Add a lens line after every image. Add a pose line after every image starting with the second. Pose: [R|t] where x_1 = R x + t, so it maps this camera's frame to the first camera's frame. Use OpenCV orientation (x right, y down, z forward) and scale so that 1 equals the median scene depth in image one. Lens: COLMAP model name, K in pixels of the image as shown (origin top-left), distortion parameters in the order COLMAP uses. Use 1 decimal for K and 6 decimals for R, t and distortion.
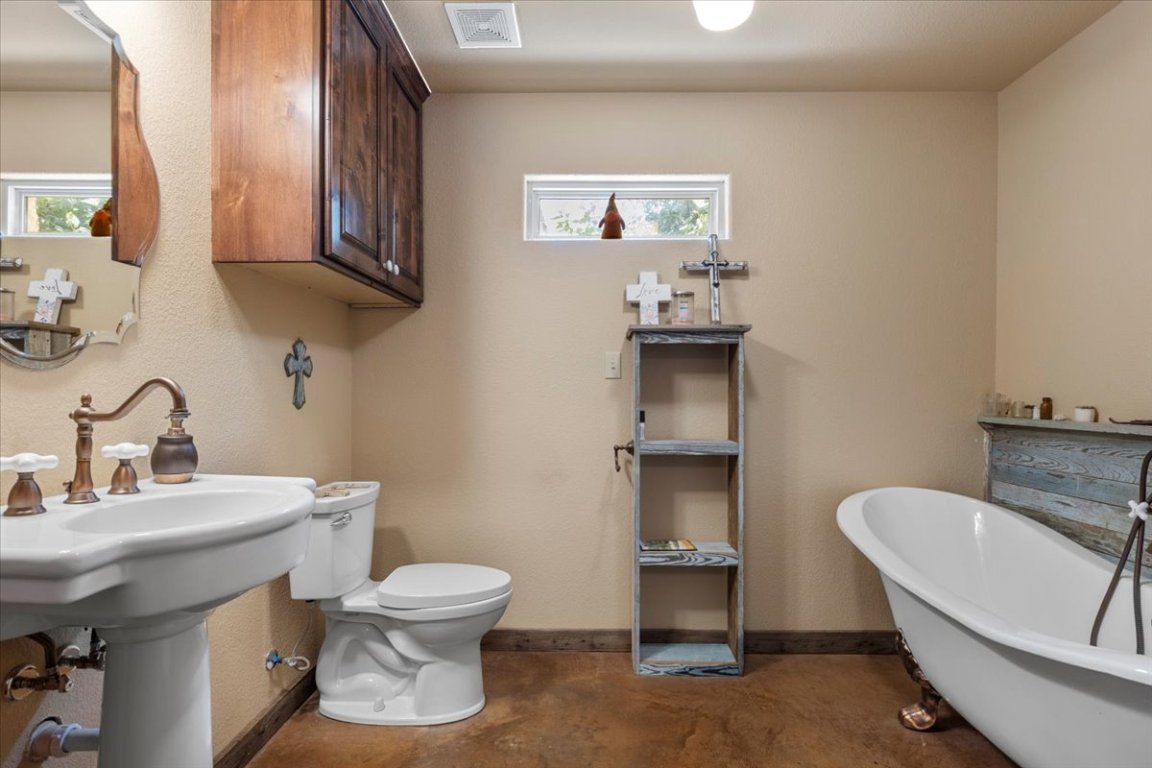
lens RADIAL K [[542.8, 0, 579.2], [0, 542.8, 391.1], [0, 0, 1]] dist [-0.002599, 0.001417]
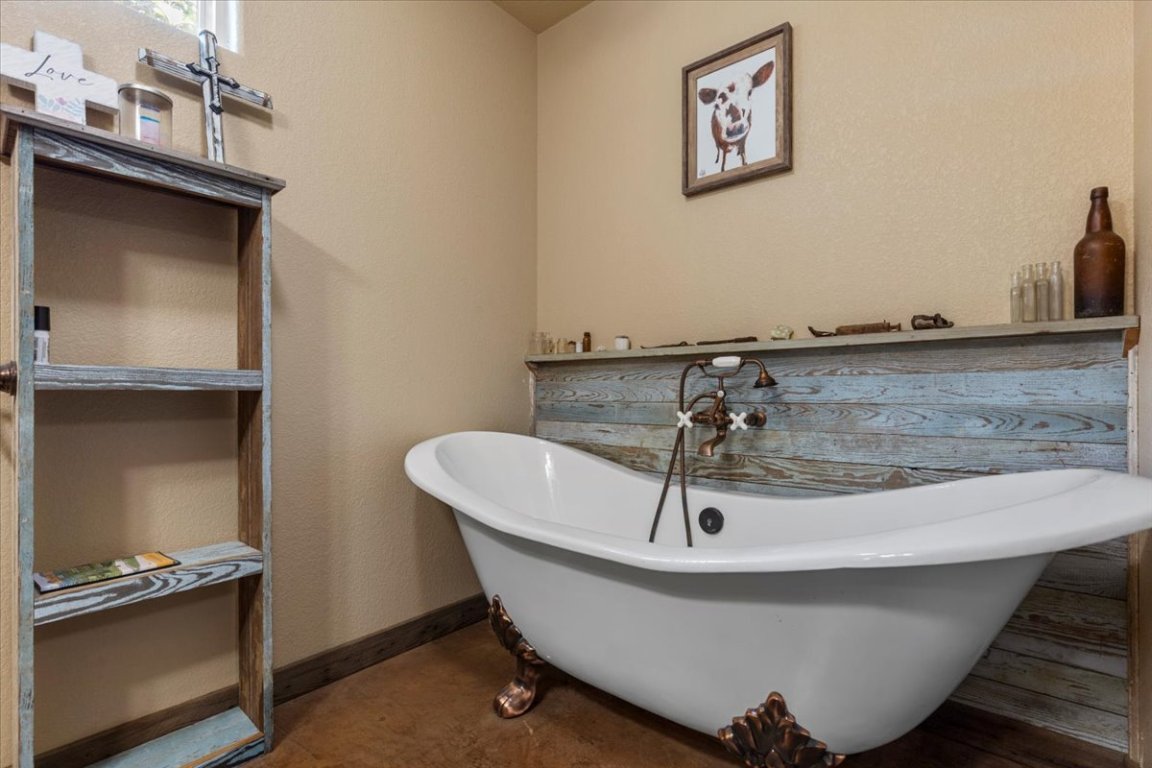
lens RADIAL K [[542.8, 0, 575.3], [0, 542.8, 392.0], [0, 0, 1]] dist [-0.002599, 0.001417]
pose [[0.638209, -0.003504, 0.769855, 0.049454], [-0.006482, 0.999930, 0.009924, 0.110226], [-0.769835, -0.011324, 0.638142, 0.340586]]
